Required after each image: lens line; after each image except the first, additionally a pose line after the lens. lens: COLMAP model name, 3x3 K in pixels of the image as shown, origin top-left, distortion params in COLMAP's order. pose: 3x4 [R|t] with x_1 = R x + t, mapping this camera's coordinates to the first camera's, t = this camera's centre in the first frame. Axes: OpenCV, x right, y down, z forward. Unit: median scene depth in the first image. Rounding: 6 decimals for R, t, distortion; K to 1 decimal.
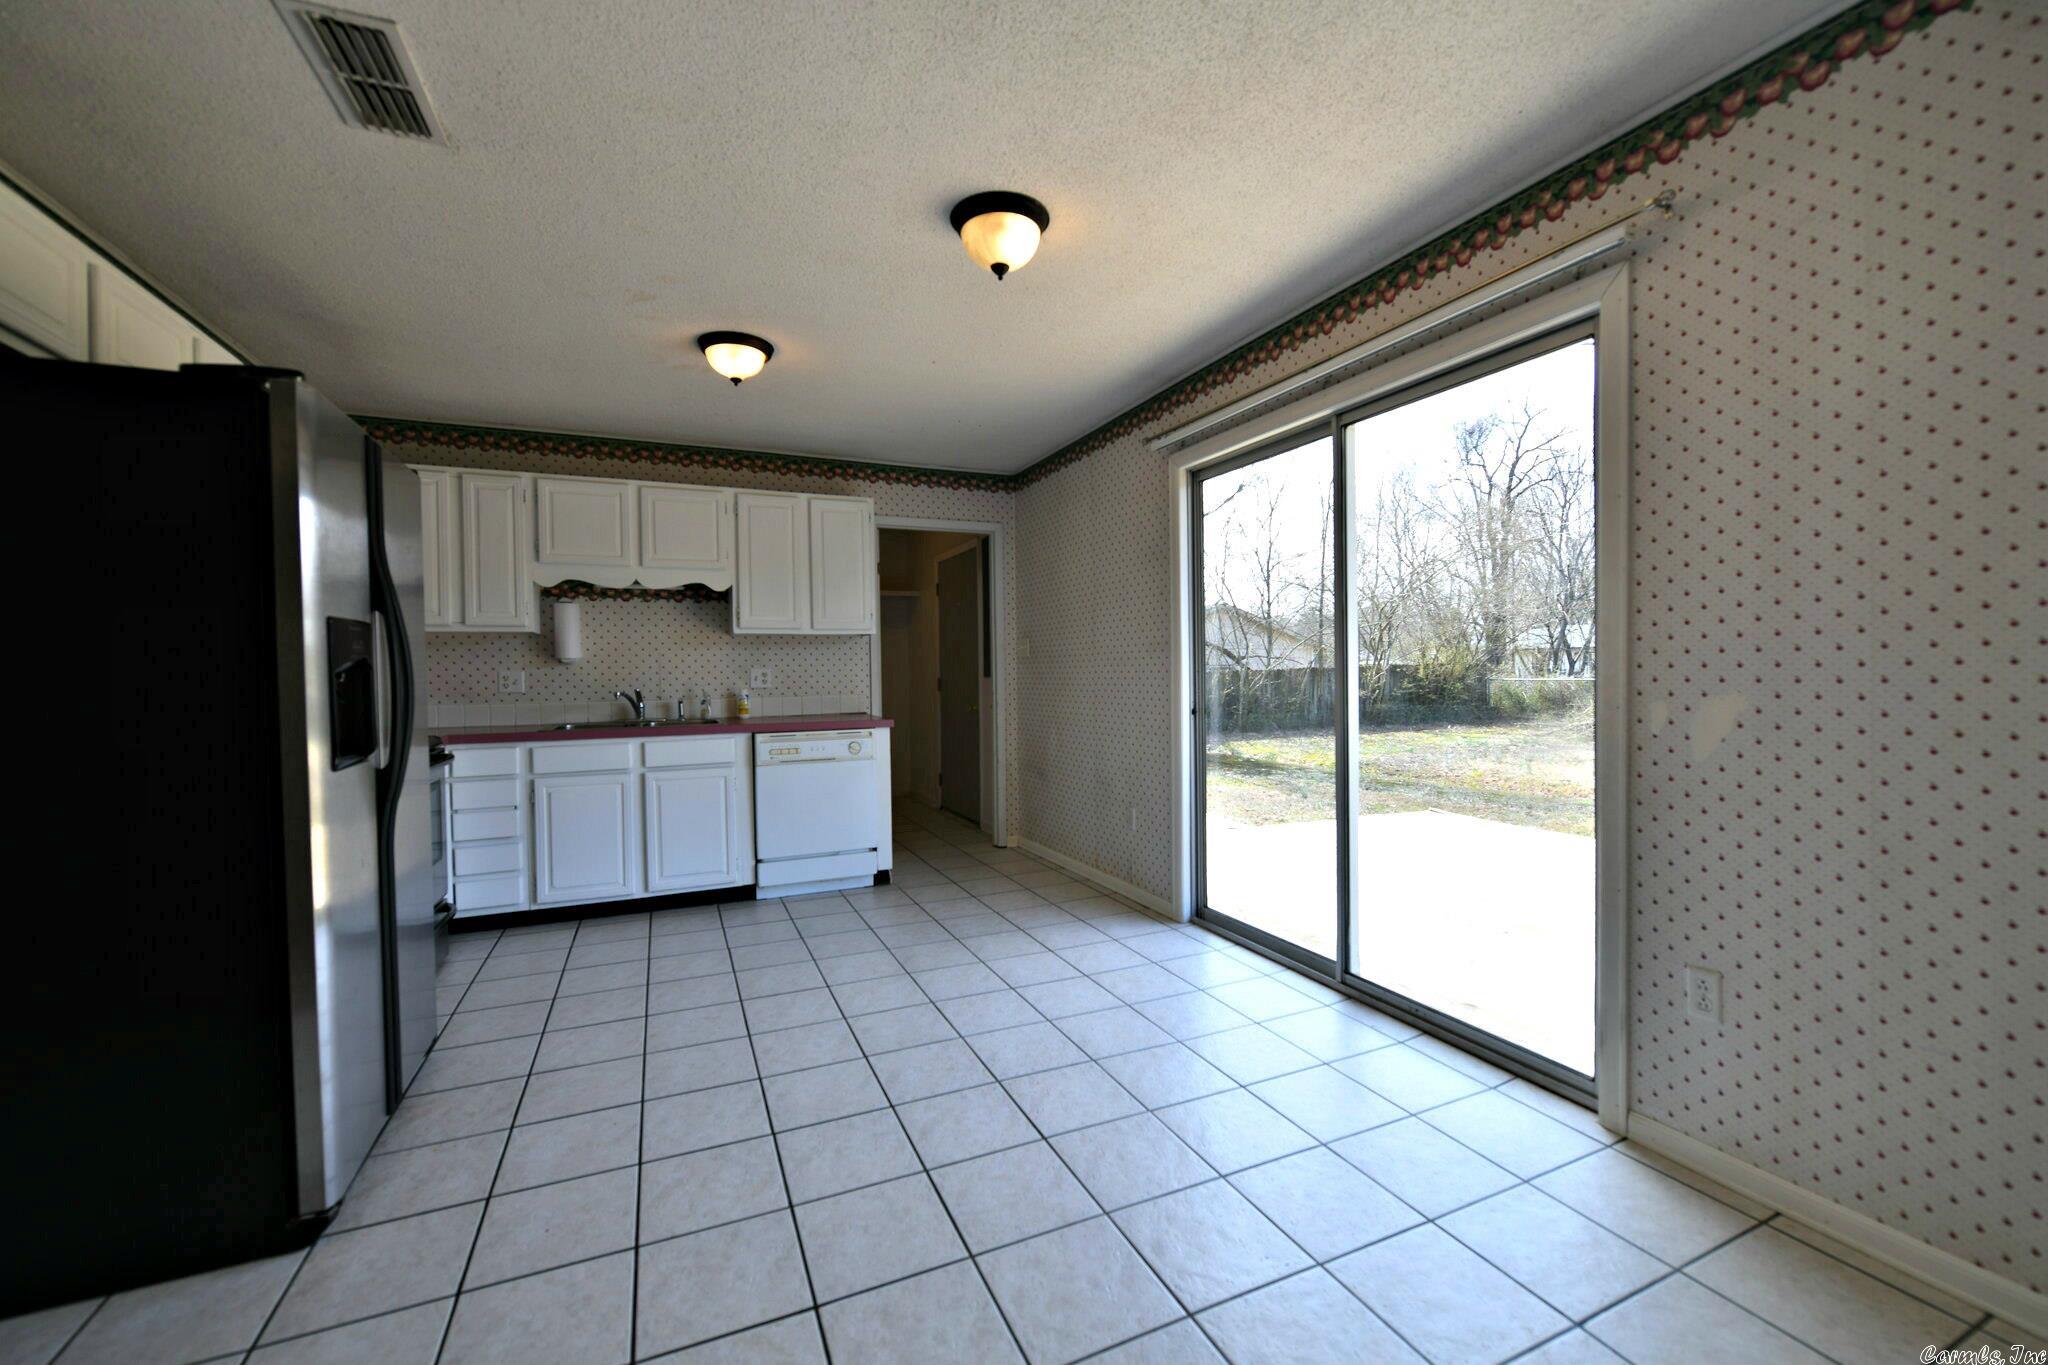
lens RADIAL K [[800.7, 0, 1028.9], [0, 800.7, 680.7], [0, 0, 1]] dist [-0.020113, 0.000335]
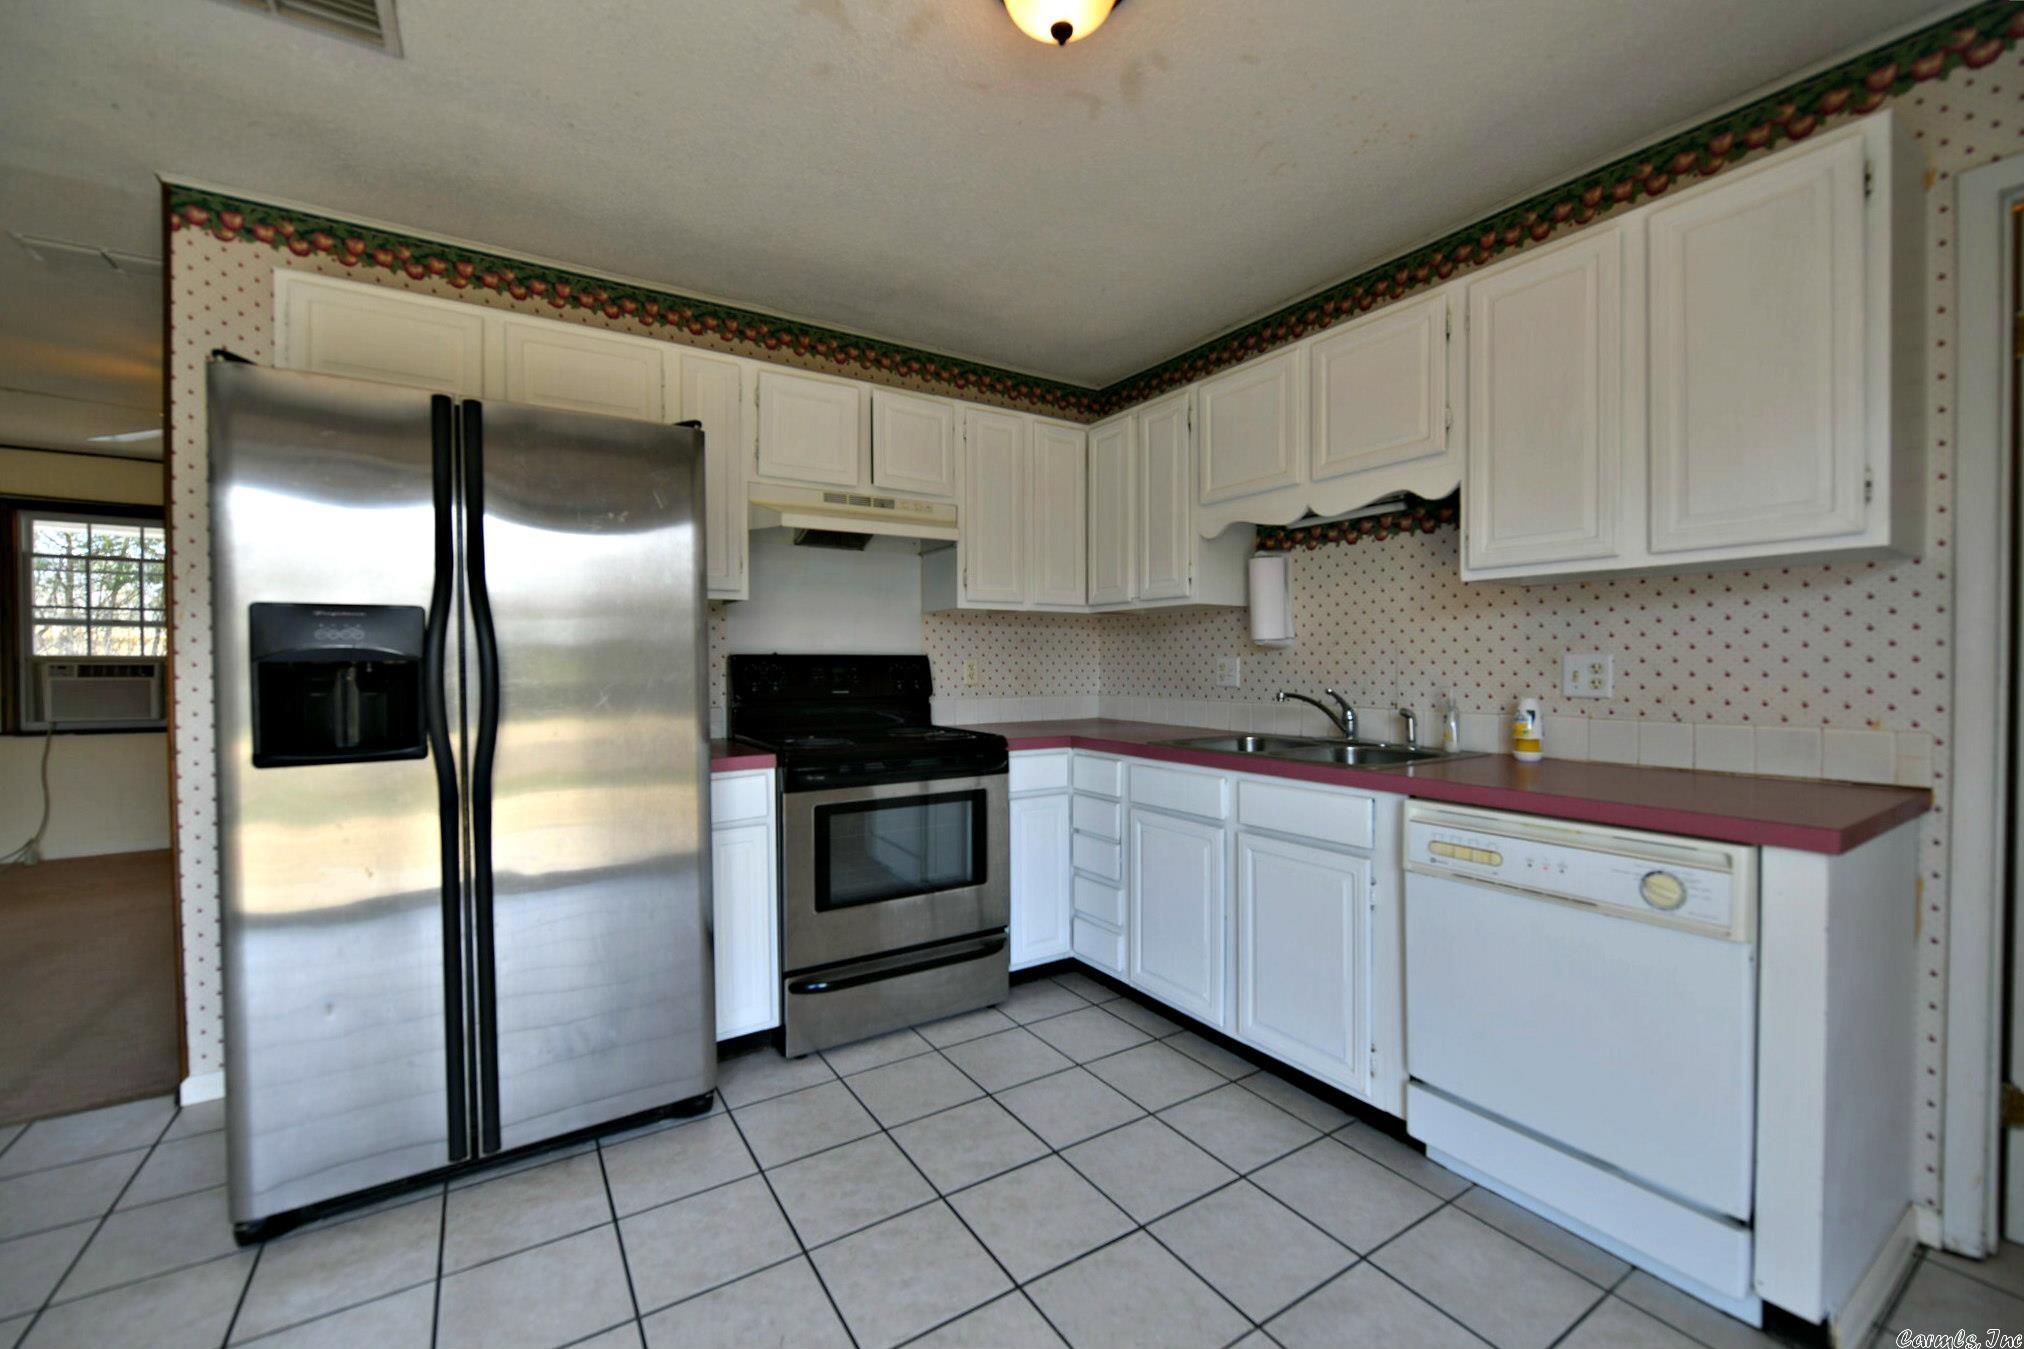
lens RADIAL K [[837.0, 0, 1012.0], [0, 837.0, 674.5], [0, 0, 1]] dist [0.016595, -0.009809]
pose [[0.152664, 0.026481, -0.987923, 0.097312], [-0.010202, 0.999630, 0.025219, -0.014359], [0.988226, 0.006229, 0.152877, 0.695582]]
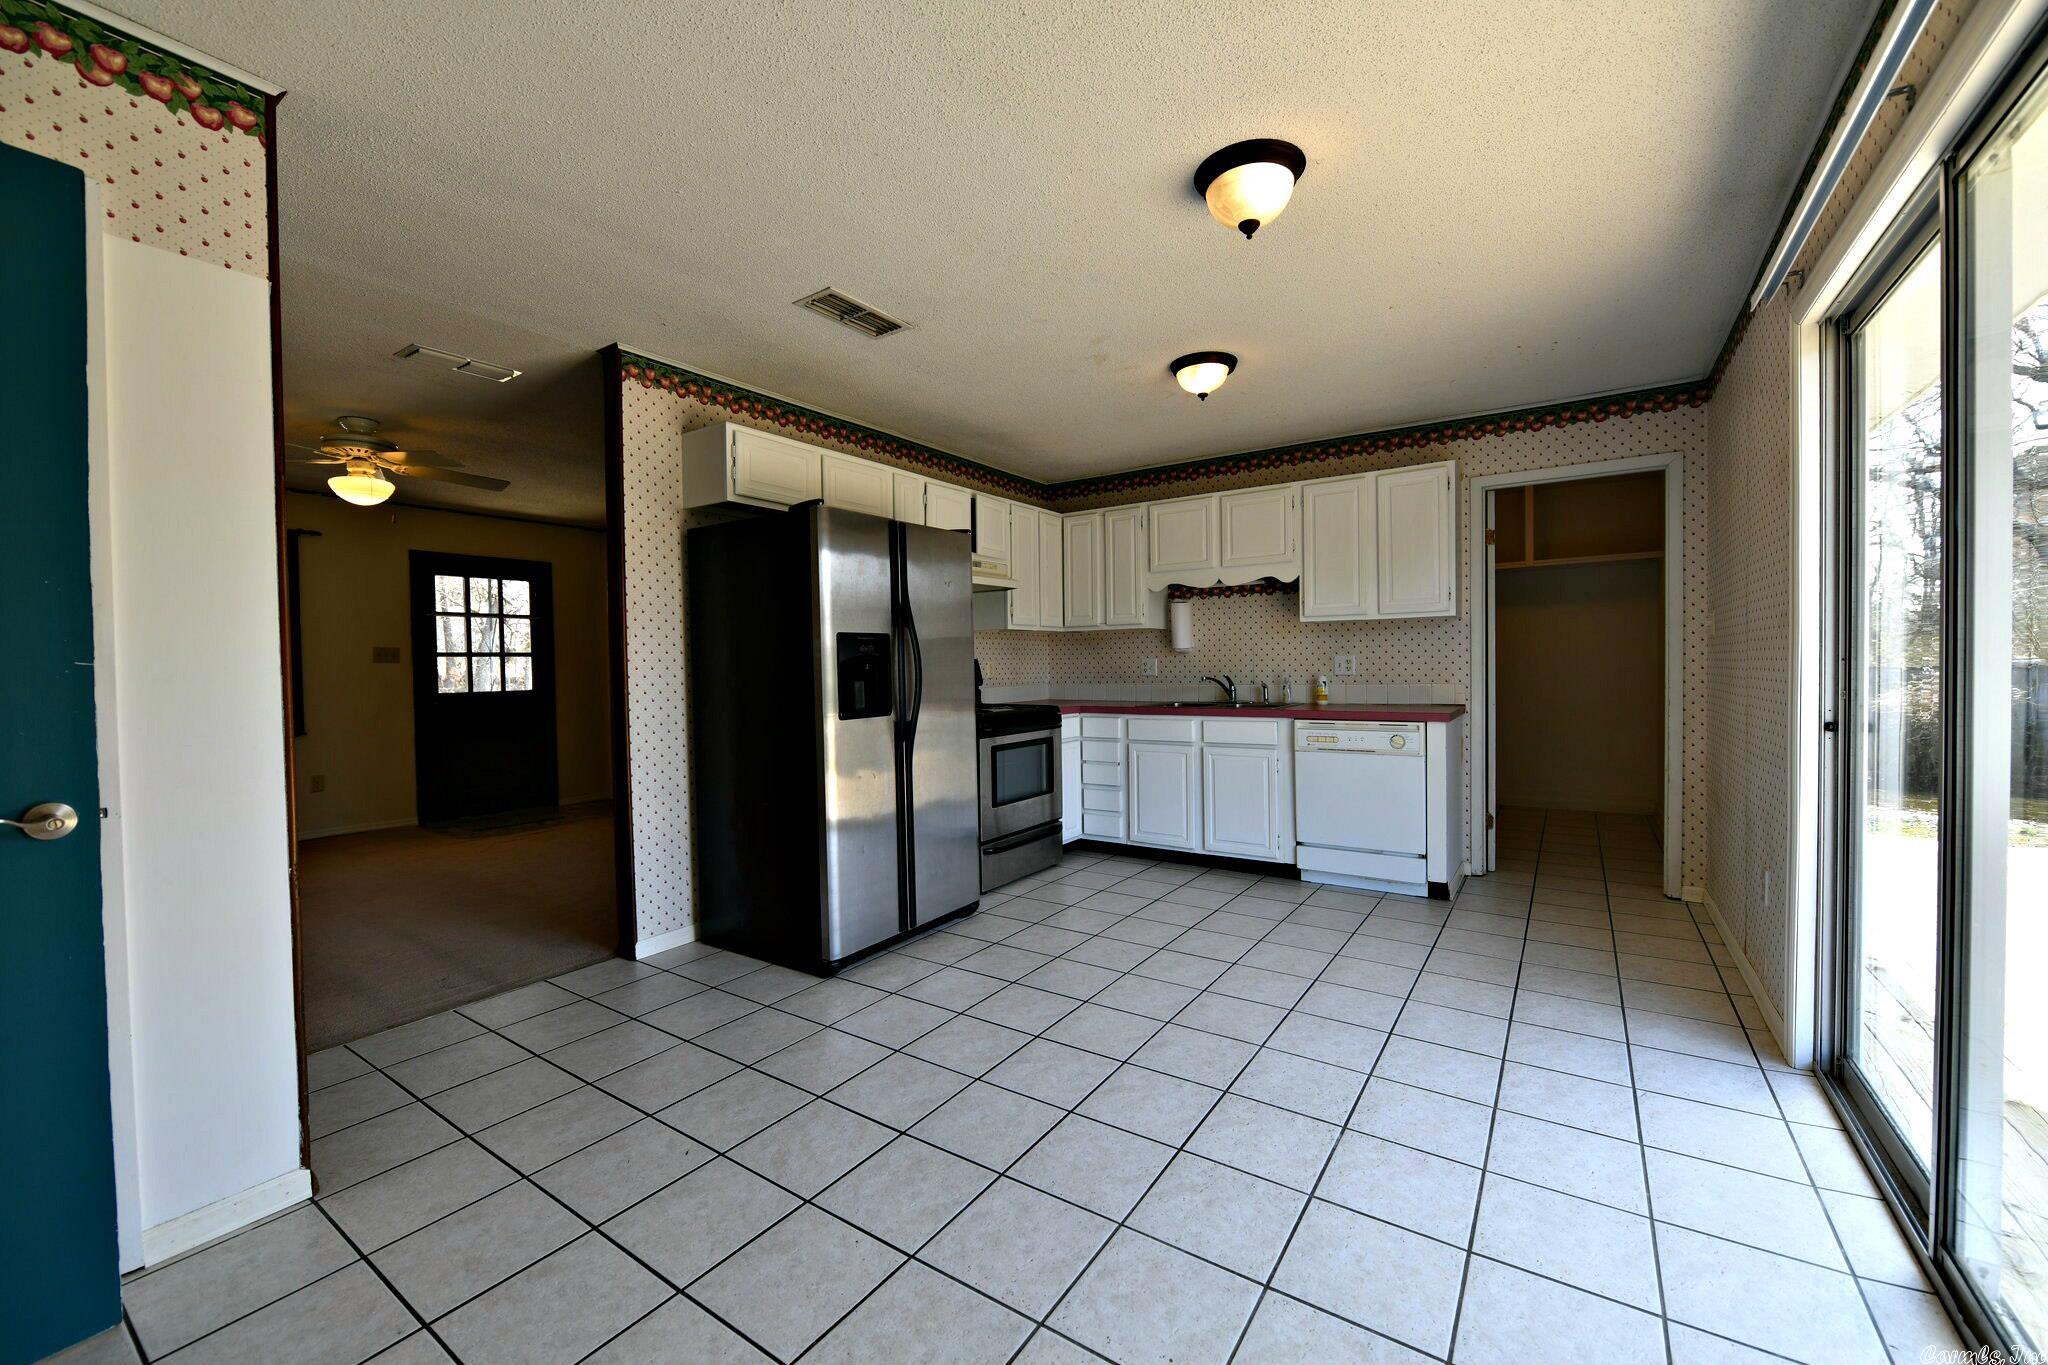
lens RADIAL K [[800.7, 0, 1028.9], [0, 800.7, 680.7], [0, 0, 1]] dist [-0.020113, 0.000335]
pose [[0.525151, 0.021273, -0.850743, 0.349312], [-0.002392, 0.999720, 0.023522, -0.007071], [0.851006, -0.010317, 0.525055, 0.164124]]
